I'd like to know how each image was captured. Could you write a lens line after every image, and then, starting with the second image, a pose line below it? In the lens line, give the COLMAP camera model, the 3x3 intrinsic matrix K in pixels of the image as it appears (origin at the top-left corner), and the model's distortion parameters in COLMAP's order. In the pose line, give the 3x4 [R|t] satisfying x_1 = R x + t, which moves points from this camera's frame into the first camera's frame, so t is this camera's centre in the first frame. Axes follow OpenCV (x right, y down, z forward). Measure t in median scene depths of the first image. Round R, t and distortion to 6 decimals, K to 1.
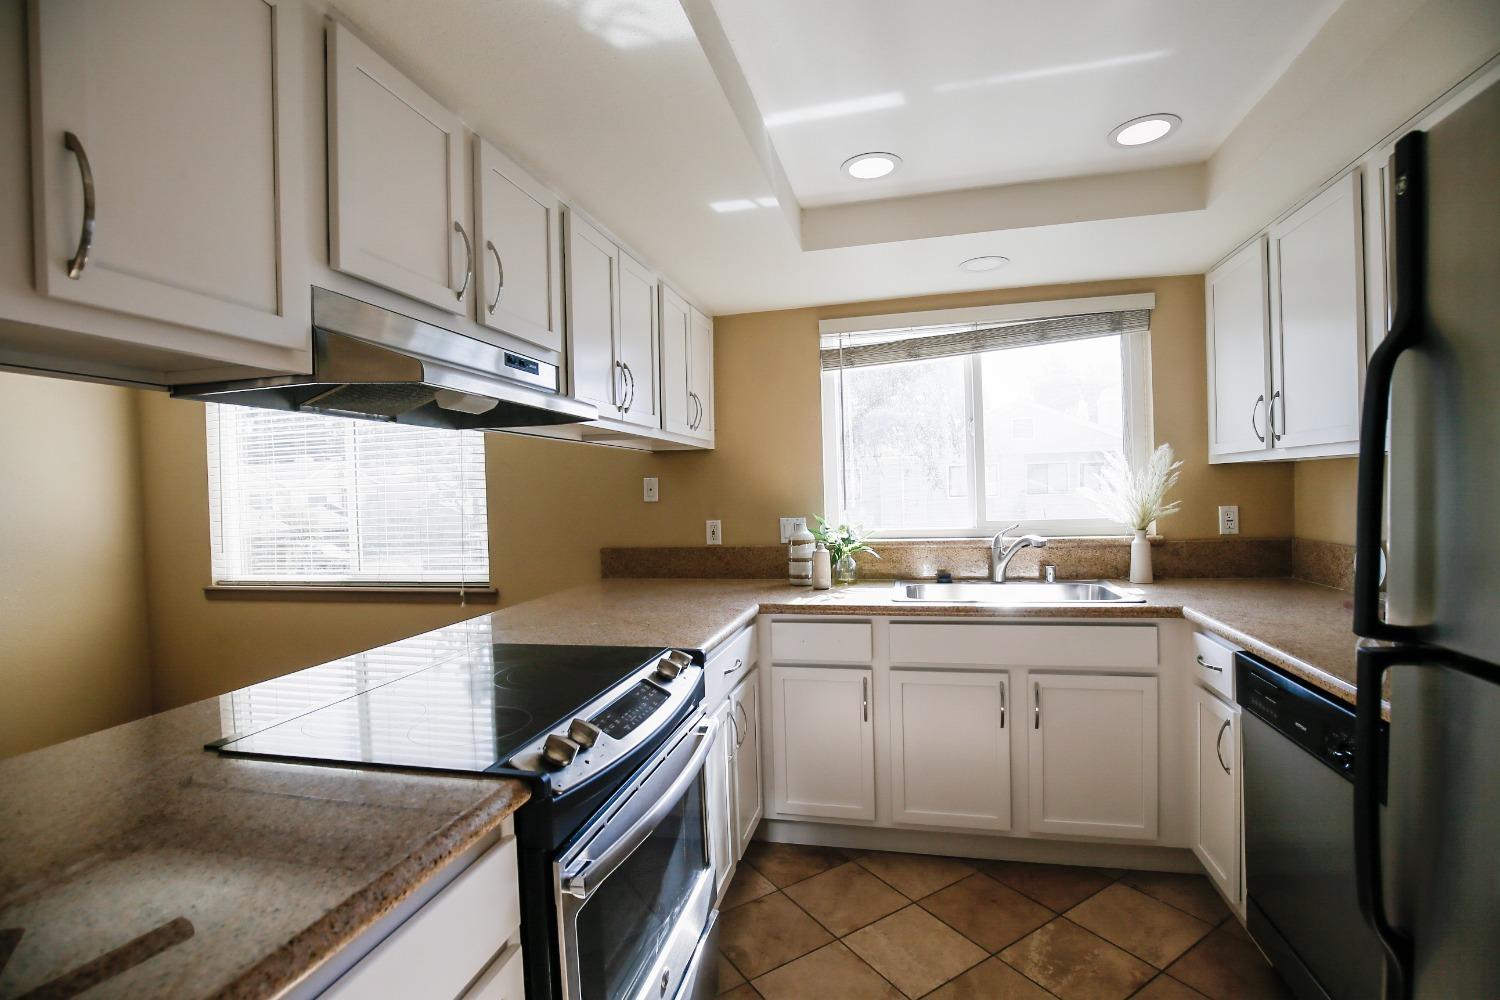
lens RADIAL K [[684.7, 0, 761.3], [0, 684.7, 504.2], [0, 0, 1]] dist [-0.037915, 0.007460]
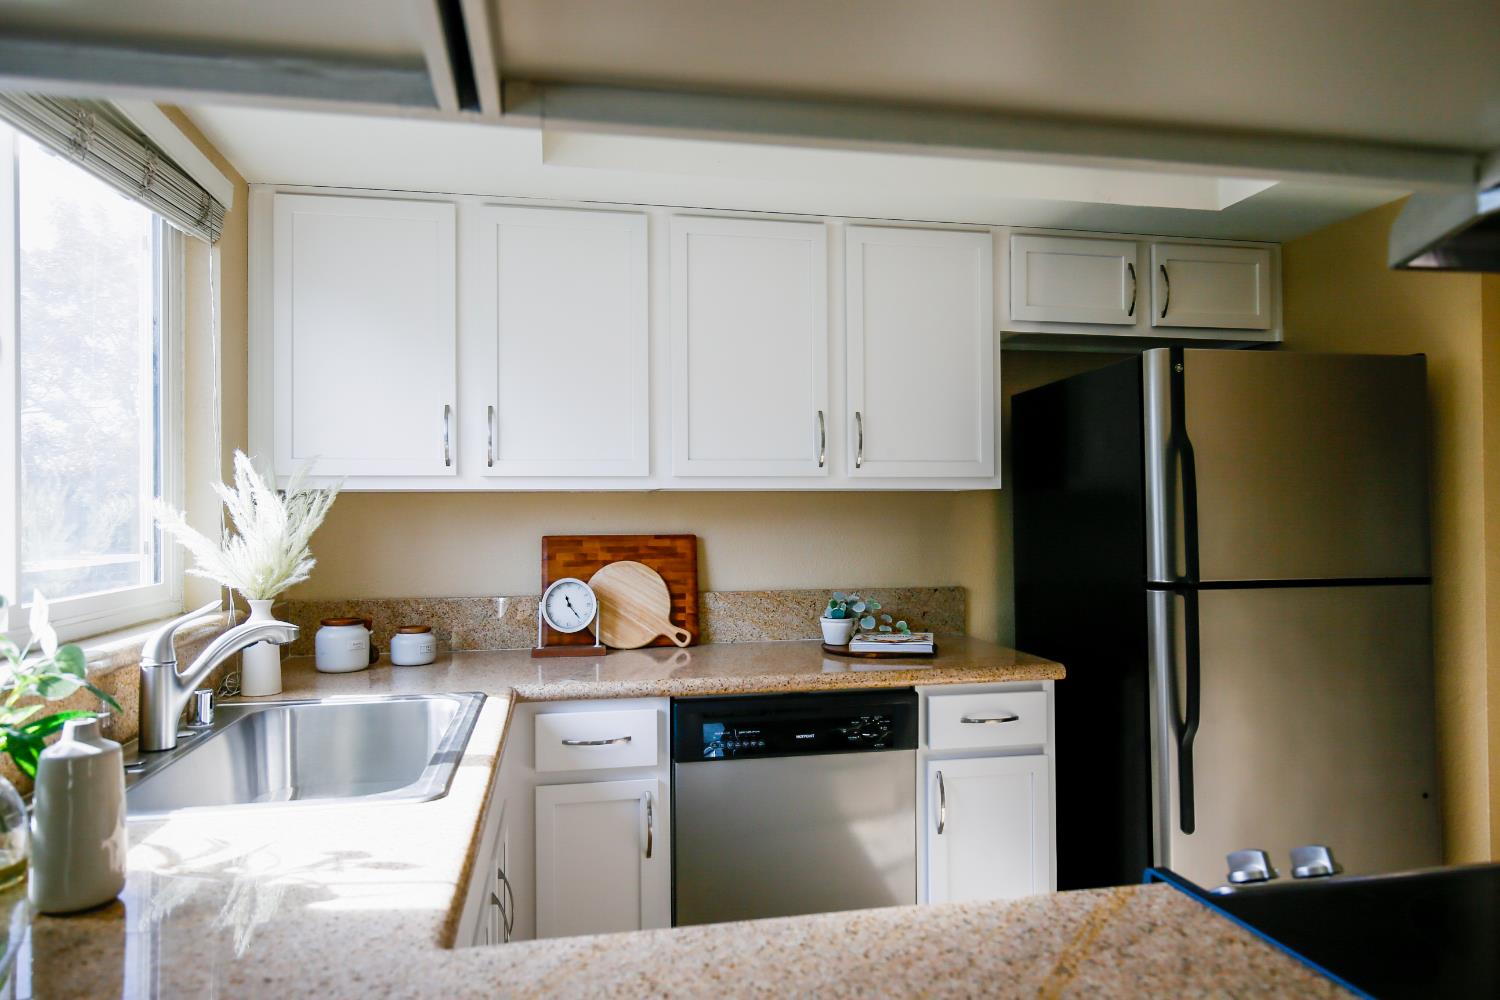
lens RADIAL K [[990.7, 0, 750.0], [0, 990.7, 500.0], [0, 0, 1]] dist [0.000254, 0.000068]
pose [[-0.418122, 0.049840, 0.907023, -0.328520], [0.038908, 0.998560, -0.036934, 0.001810], [-0.907557, 0.019848, -0.419459, 0.899526]]
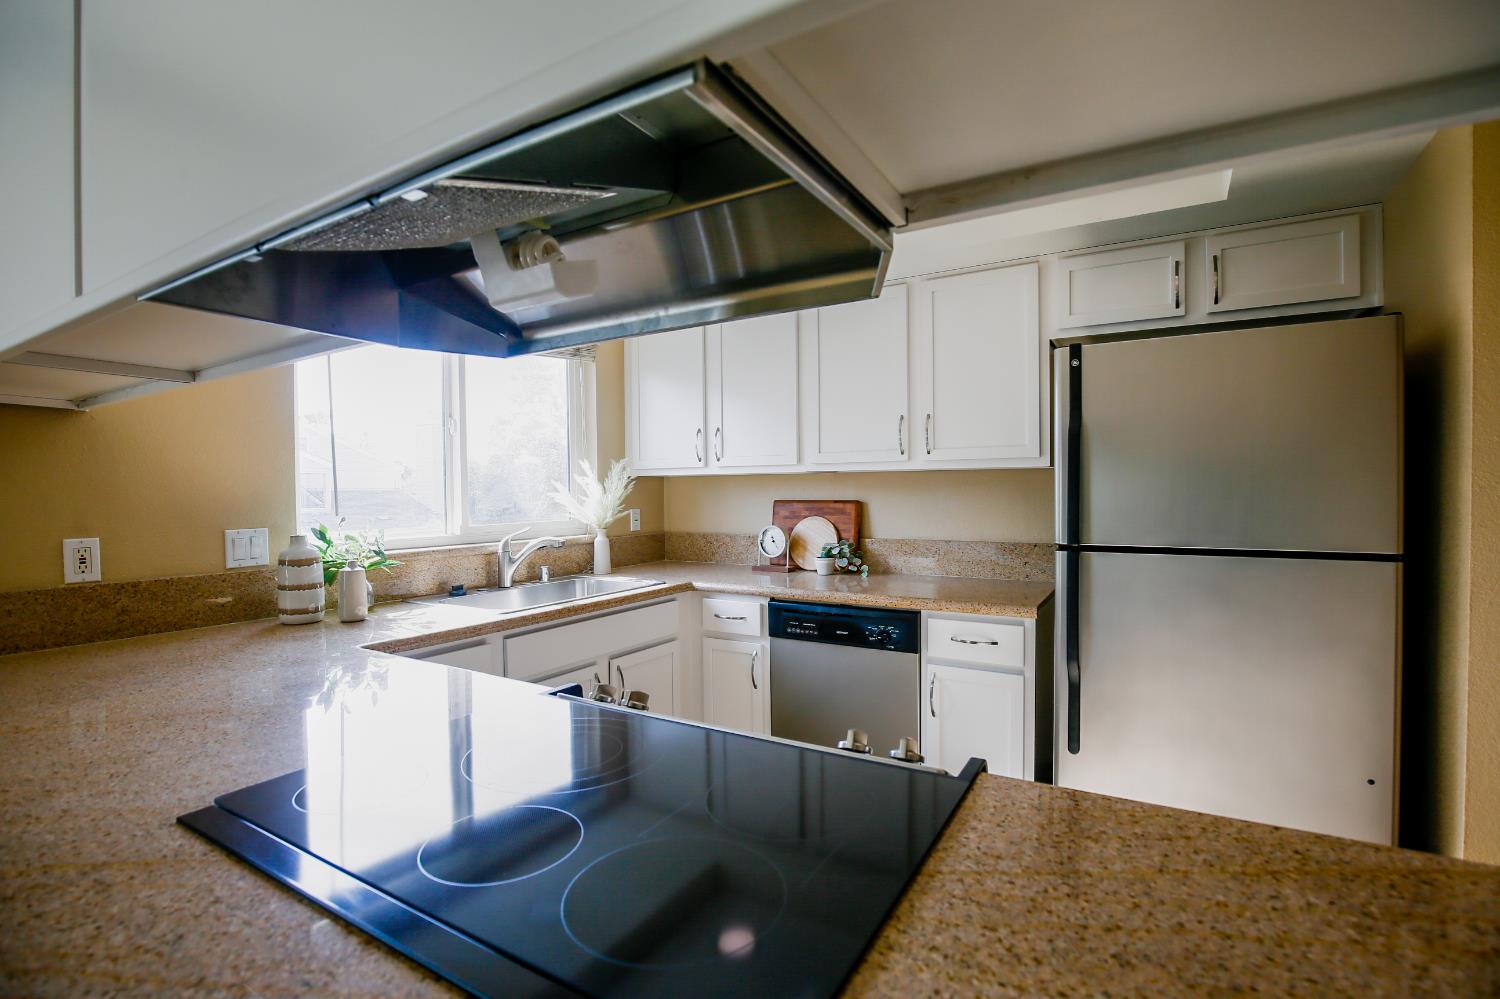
lens RADIAL K [[684.7, 0, 761.3], [0, 684.7, 503.7], [0, 0, 1]] dist [-0.037915, 0.007460]
pose [[0.303859, 0.008935, 0.952675, -0.454825], [0.020117, 0.999673, -0.015792, 0.016705], [-0.952505, 0.023964, 0.303580, 0.341458]]
